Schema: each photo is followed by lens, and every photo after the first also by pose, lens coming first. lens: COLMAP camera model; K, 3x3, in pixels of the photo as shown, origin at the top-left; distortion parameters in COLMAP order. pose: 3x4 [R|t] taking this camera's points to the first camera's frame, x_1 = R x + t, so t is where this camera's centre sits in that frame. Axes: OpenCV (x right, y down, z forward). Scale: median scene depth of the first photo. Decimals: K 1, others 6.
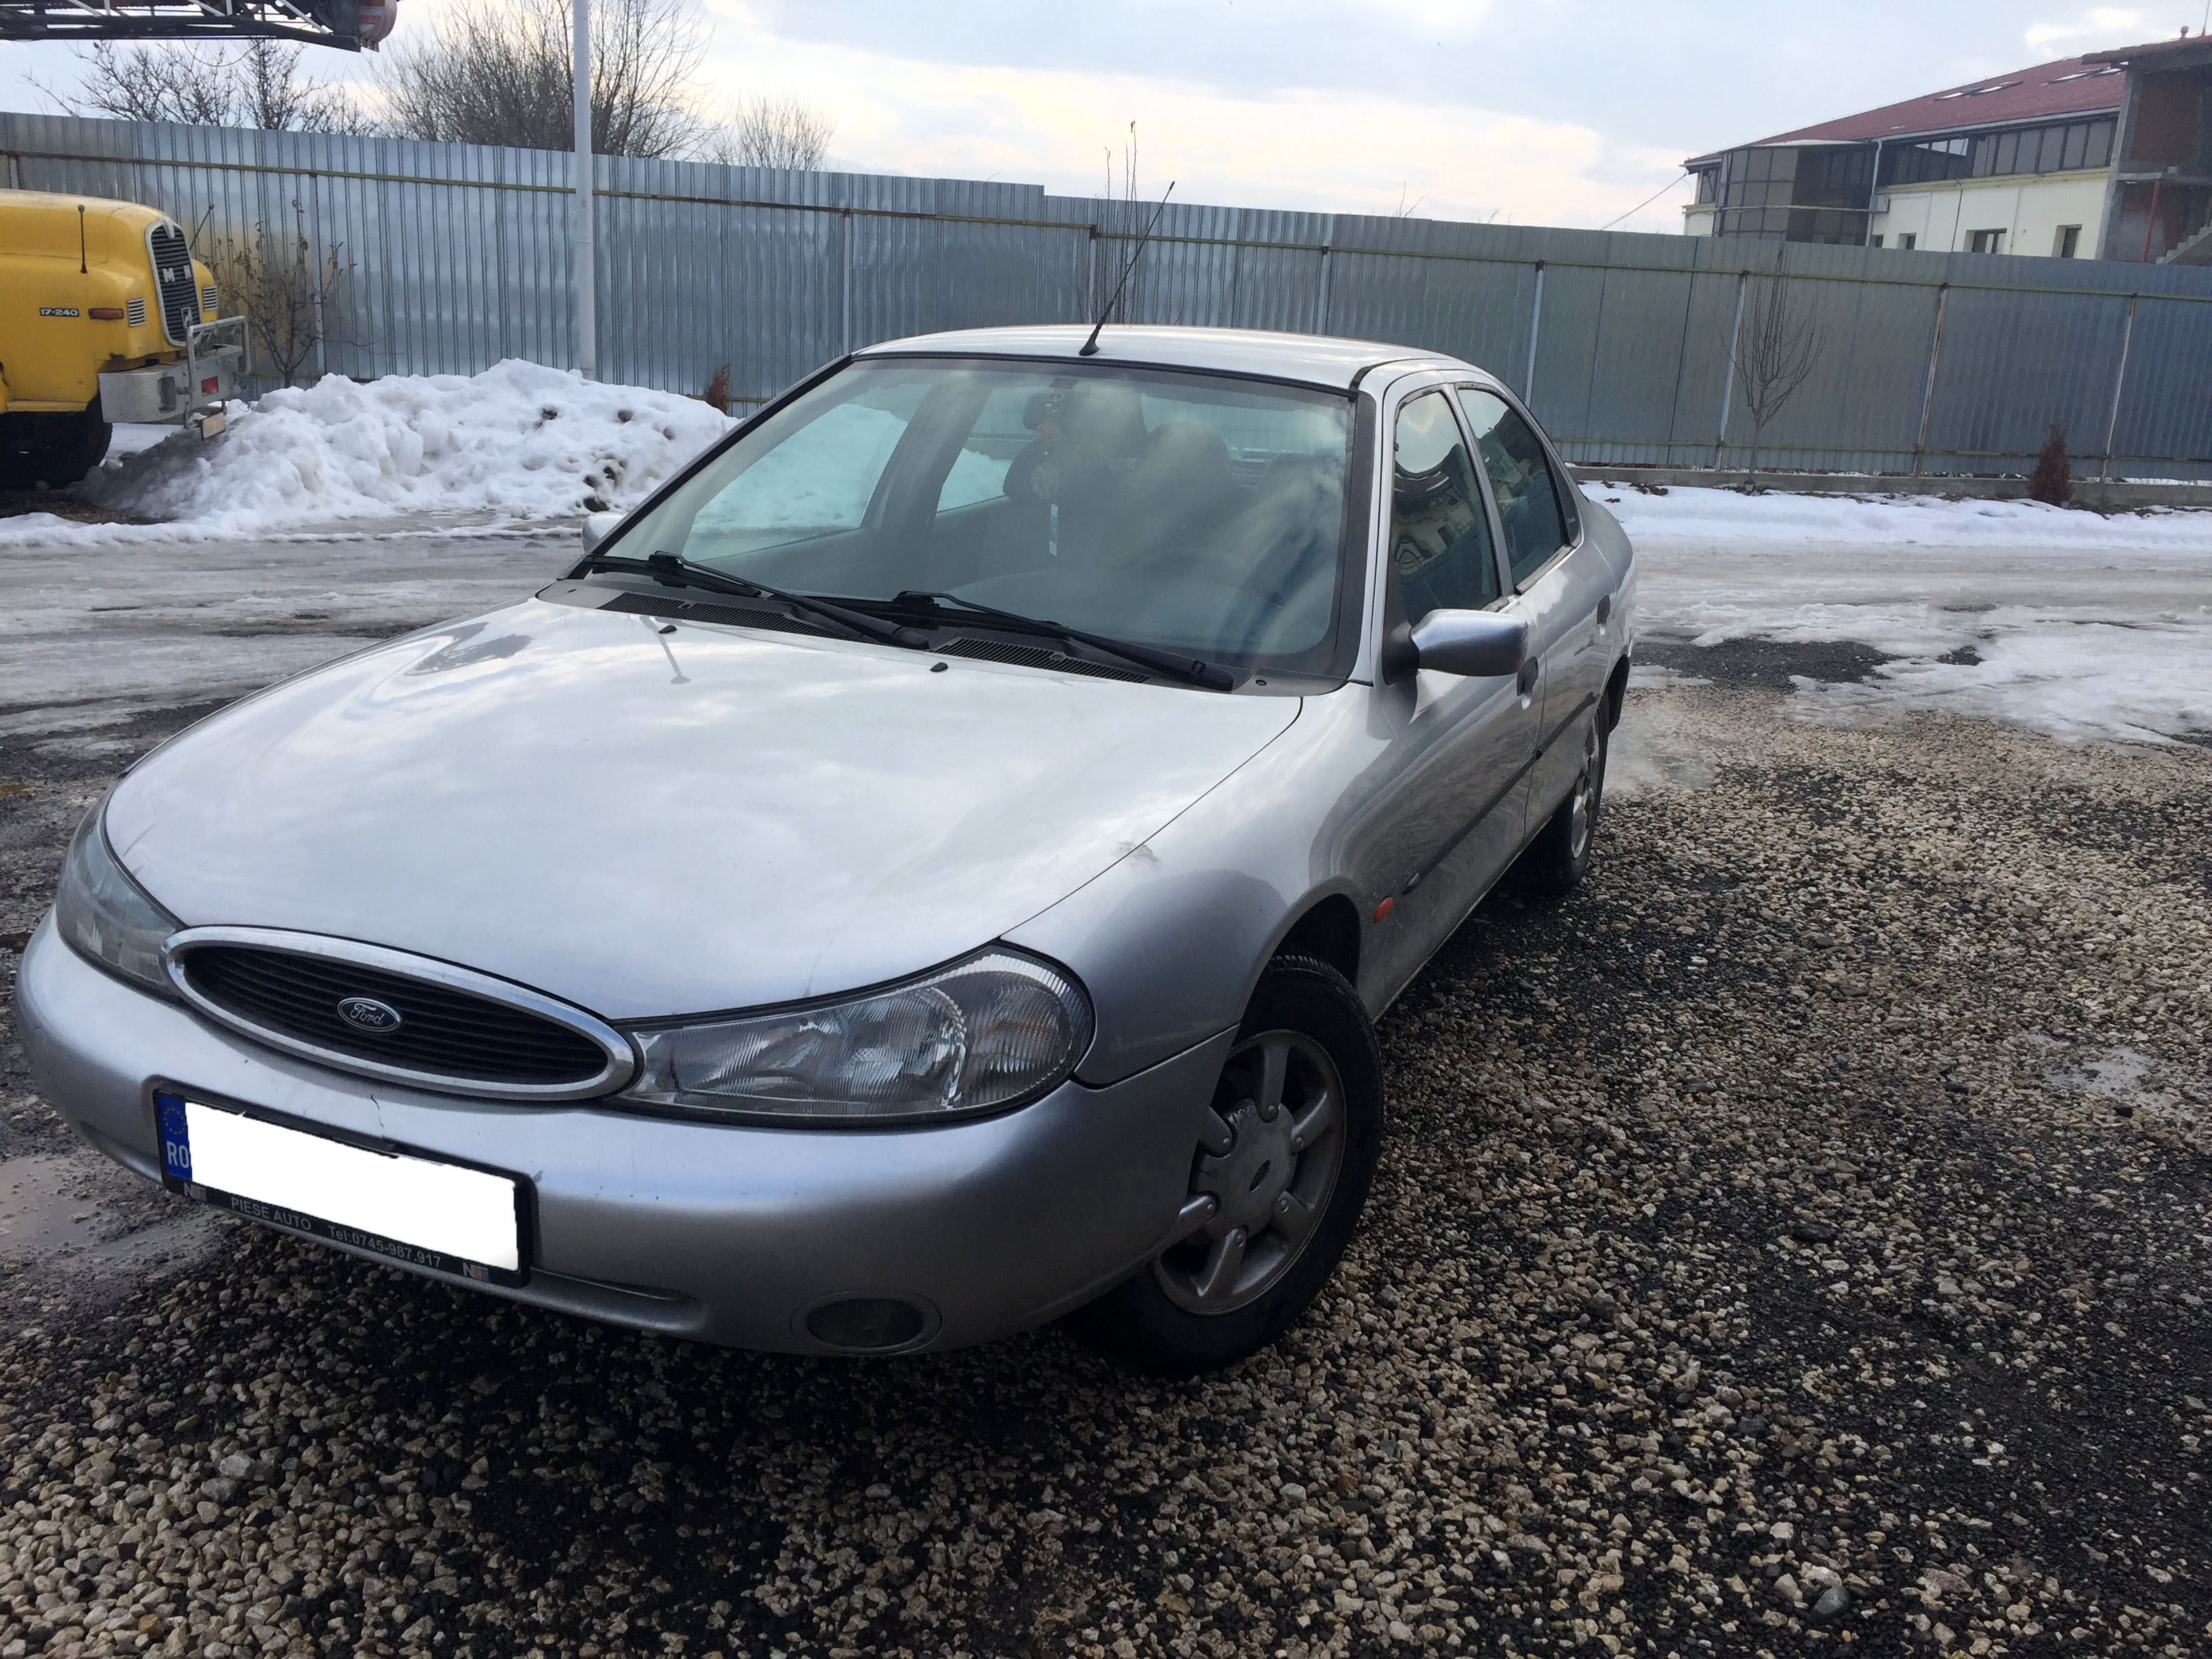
lens RADIAL K [[1918.6, 0, 1111.5], [0, 1918.6, 815.6], [0, 0, 1]] dist [0.095780, -0.133562]
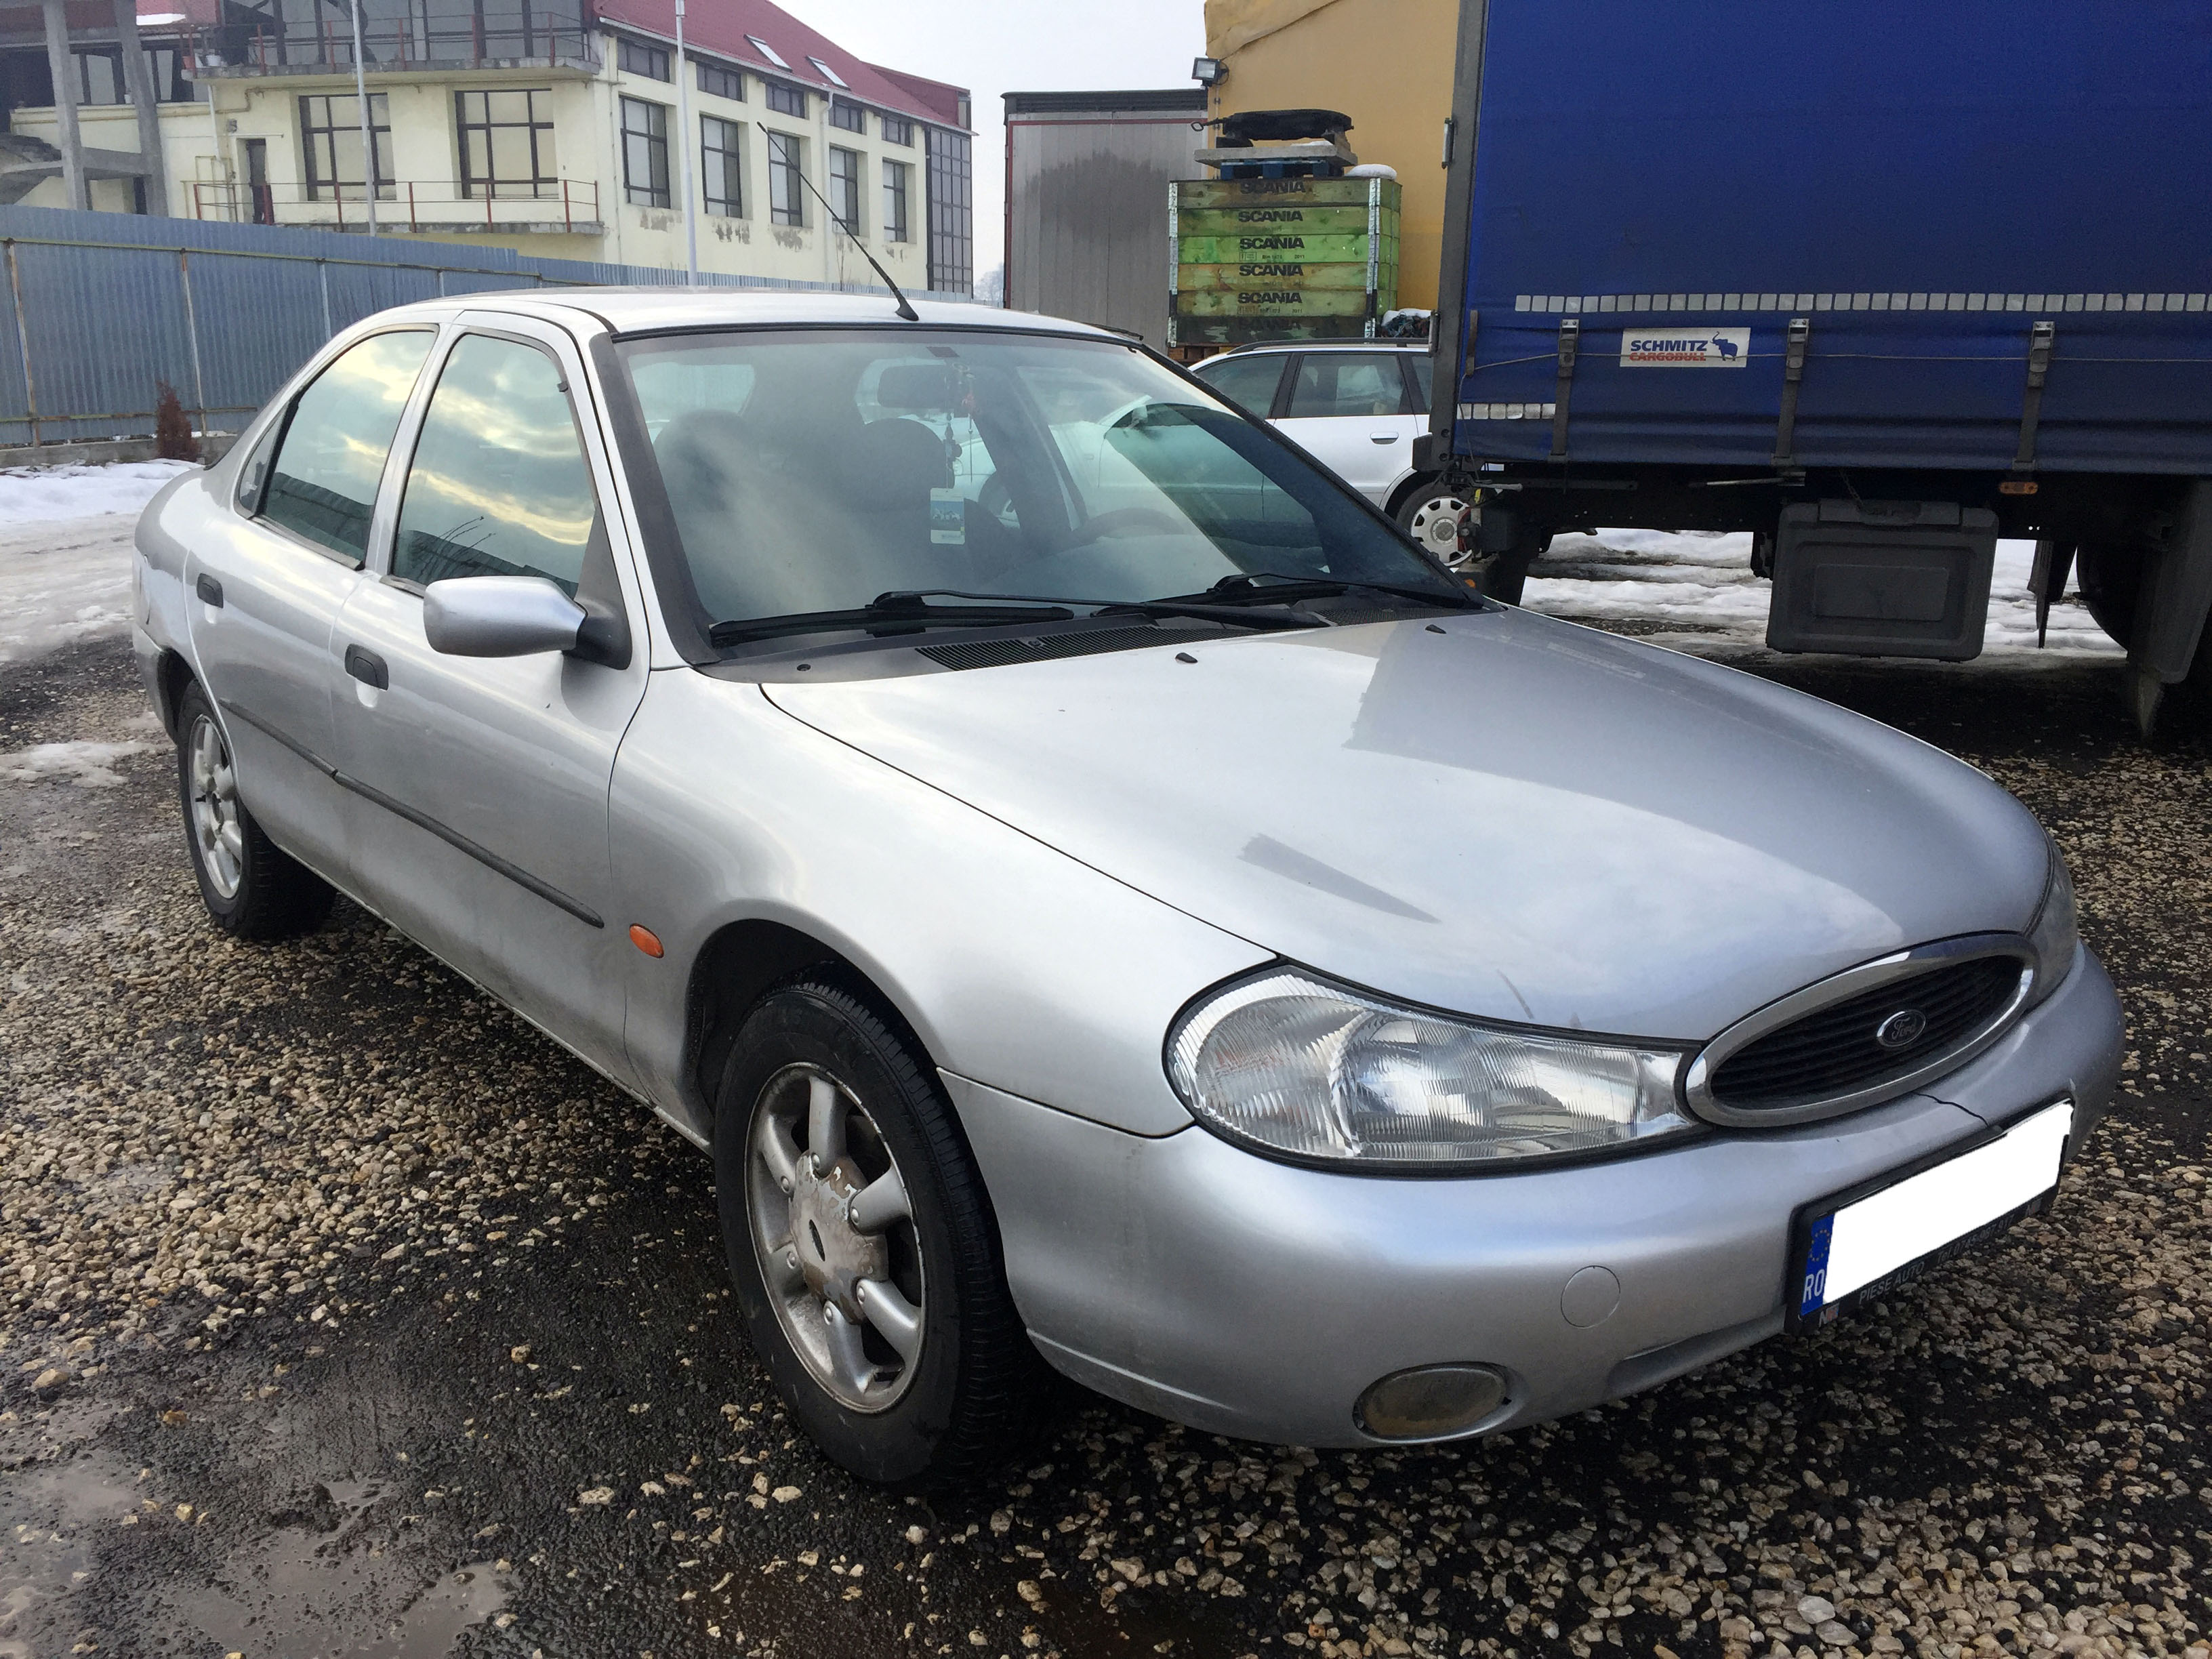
lens RADIAL K [[1918.6, 0, 1087.5], [0, 1918.6, 825.9], [0, 0, 1]] dist [0.095780, -0.133562]
pose [[0.473686, -0.258415, 0.841928, -0.369891], [0.236401, 0.958207, 0.161101, -0.064957], [-0.848373, 0.122722, 0.514979, 0.233276]]
